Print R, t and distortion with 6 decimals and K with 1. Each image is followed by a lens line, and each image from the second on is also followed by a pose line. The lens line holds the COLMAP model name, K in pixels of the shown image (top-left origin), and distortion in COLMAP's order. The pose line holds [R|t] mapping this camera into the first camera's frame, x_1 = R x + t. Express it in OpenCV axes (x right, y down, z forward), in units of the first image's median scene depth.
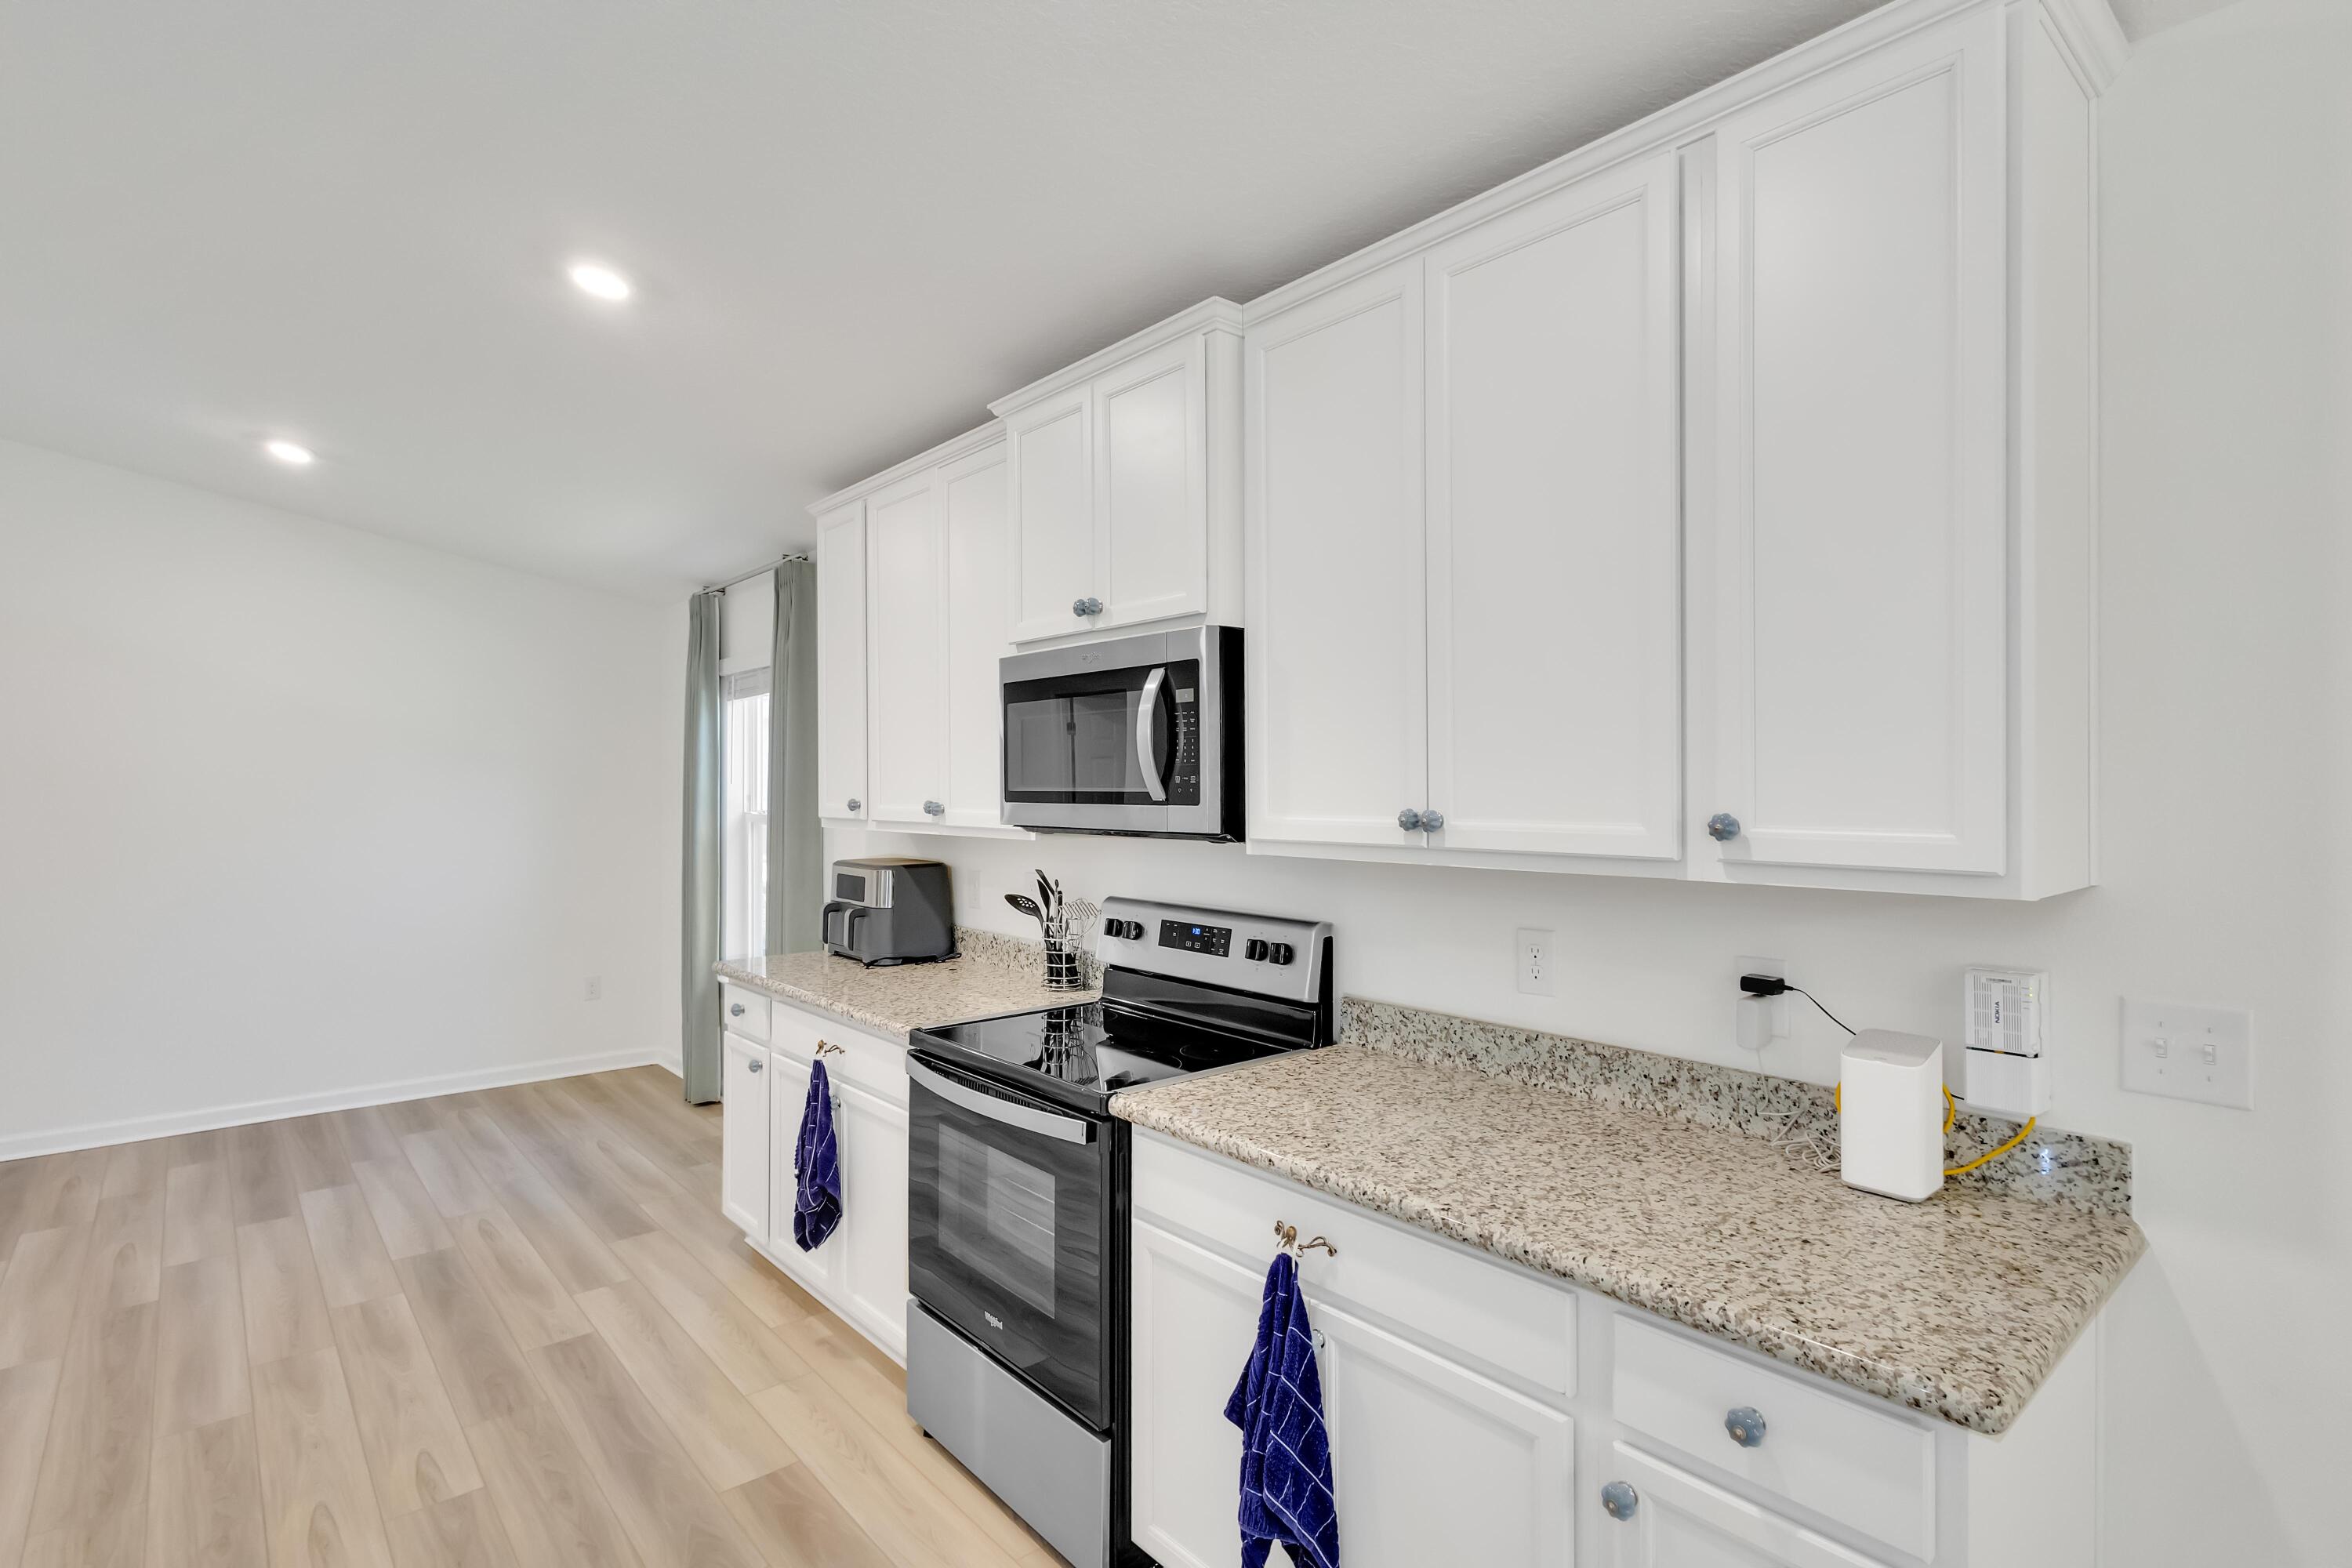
lens RADIAL K [[1138.6, 0, 1197.6], [0, 1138.6, 782.7], [0, 0, 1]] dist [-0.002626, -0.001331]
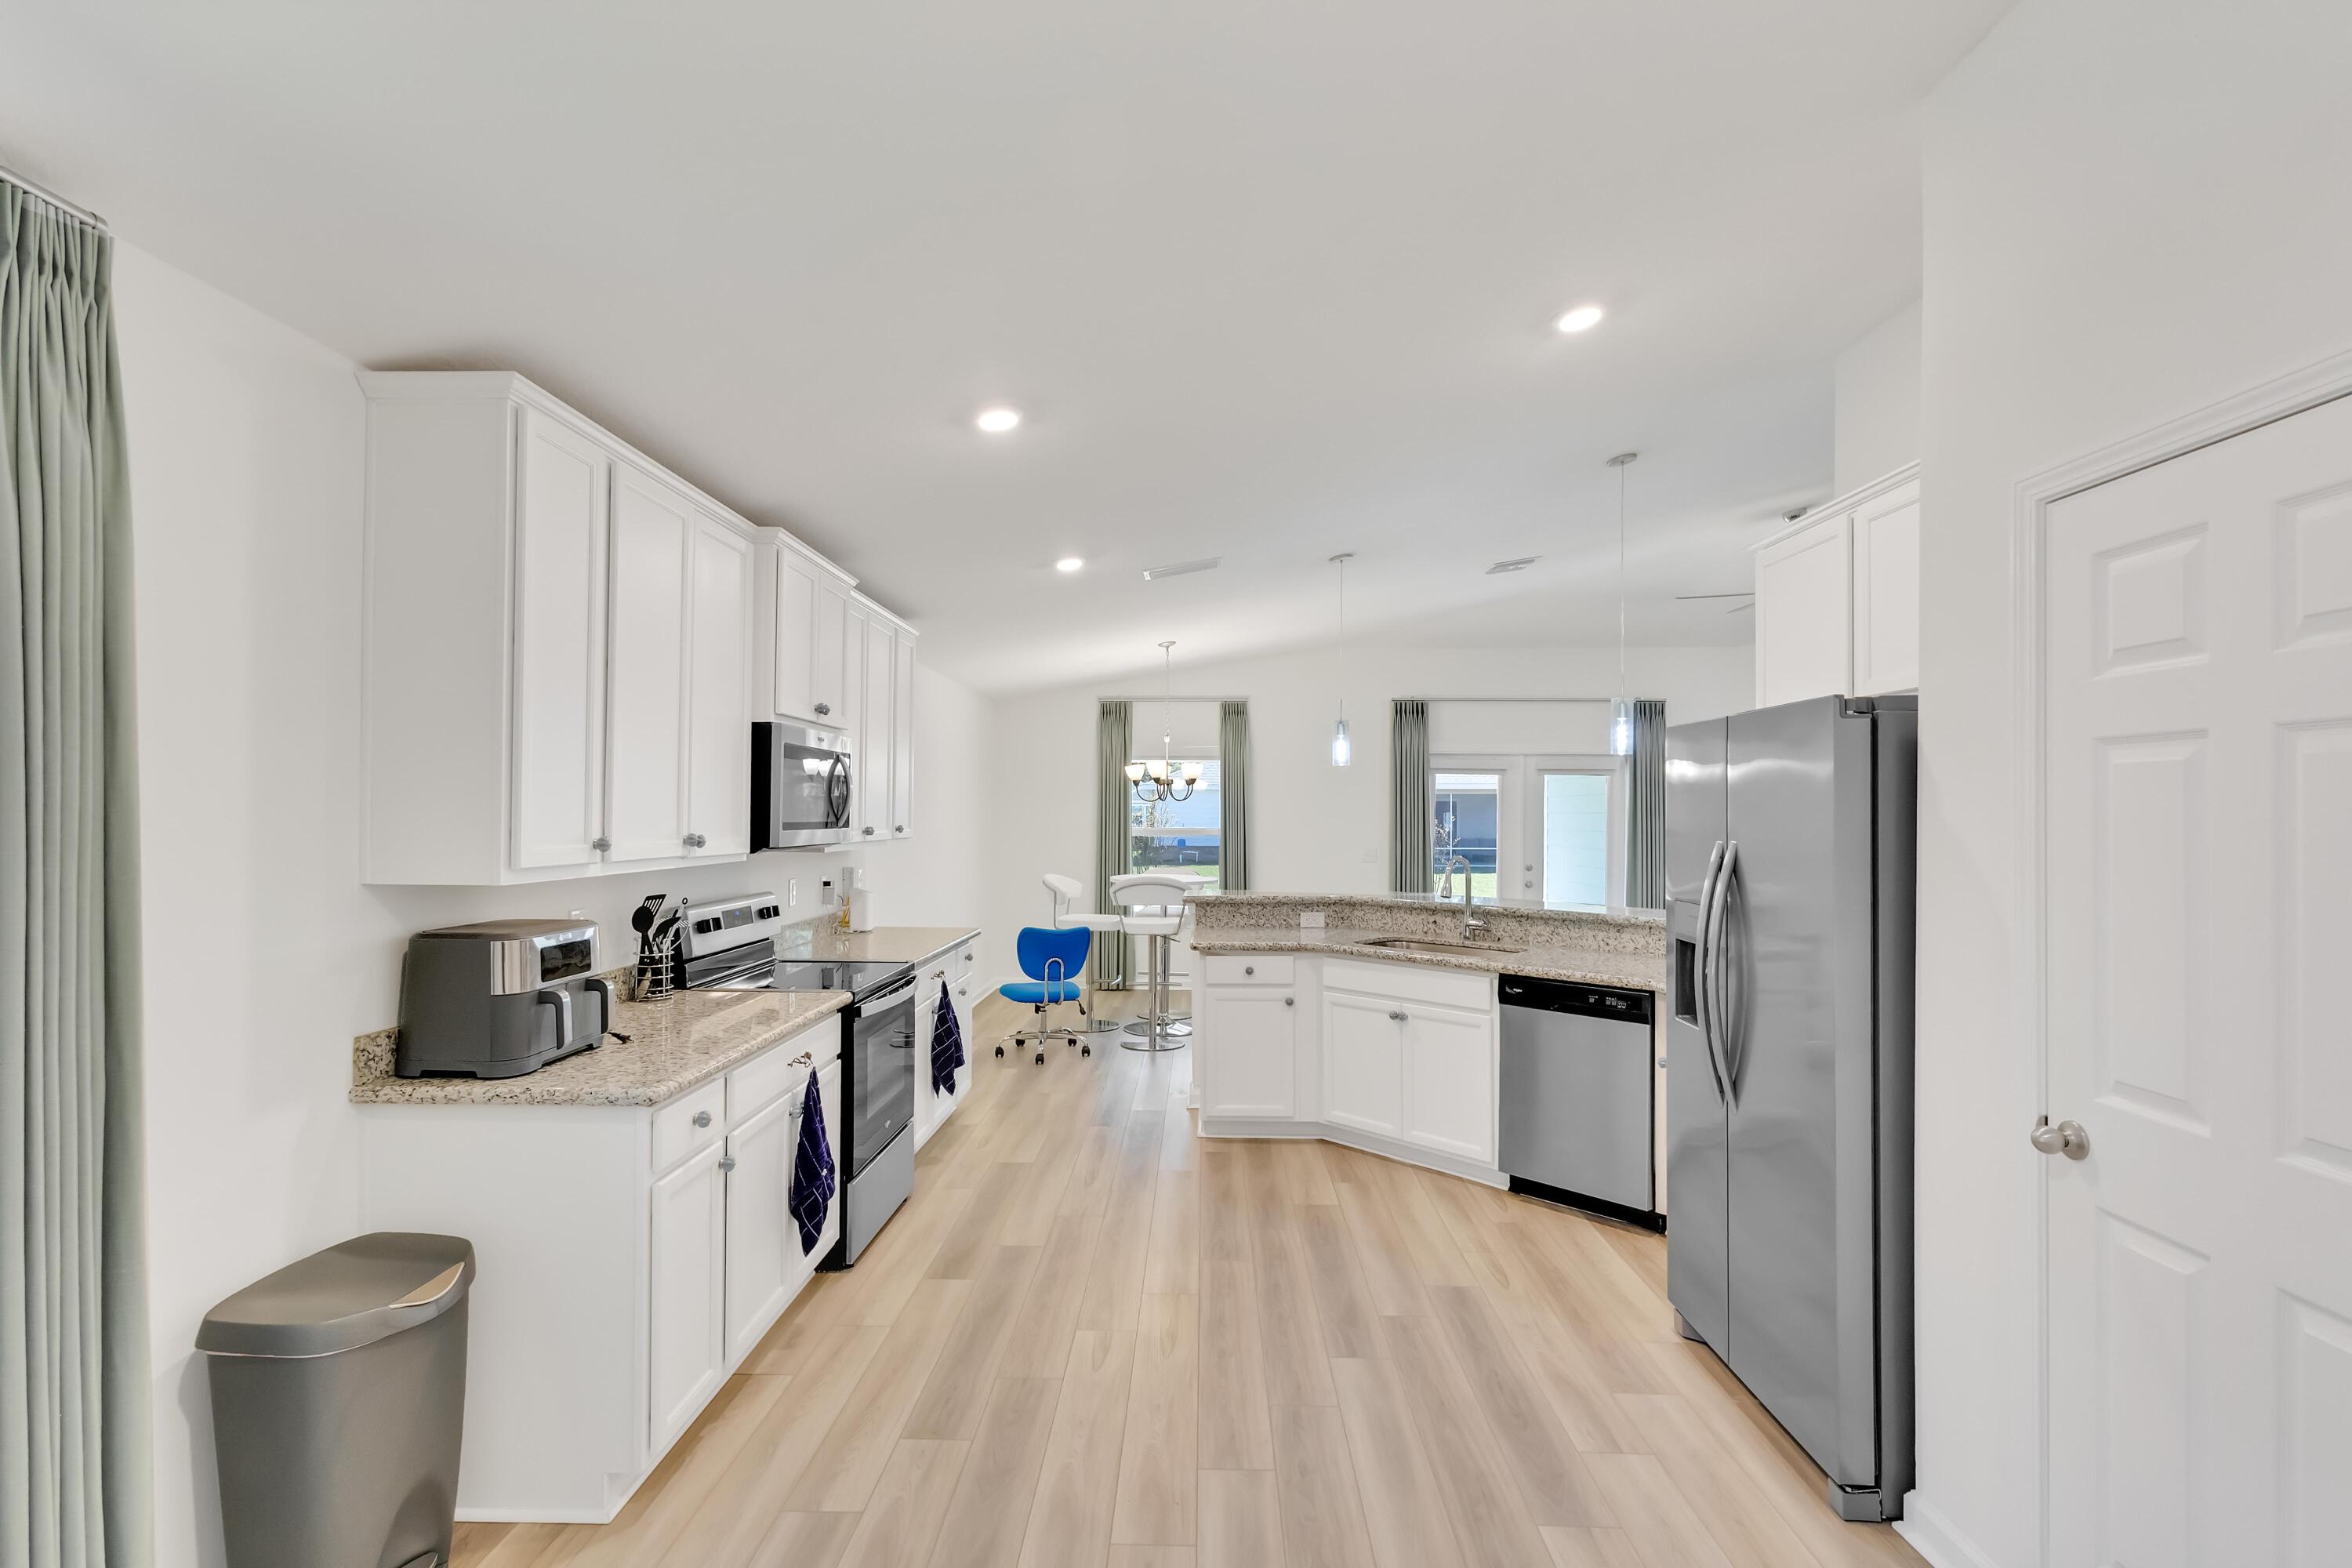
lens RADIAL K [[1138.6, 0, 1197.6], [0, 1138.6, 782.7], [0, 0, 1]] dist [-0.002626, -0.001331]
pose [[-0.743757, 0.013359, 0.668317, -1.375374], [-0.006398, 0.999612, -0.027101, -0.006259], [-0.668419, -0.024432, -0.743383, 1.602639]]
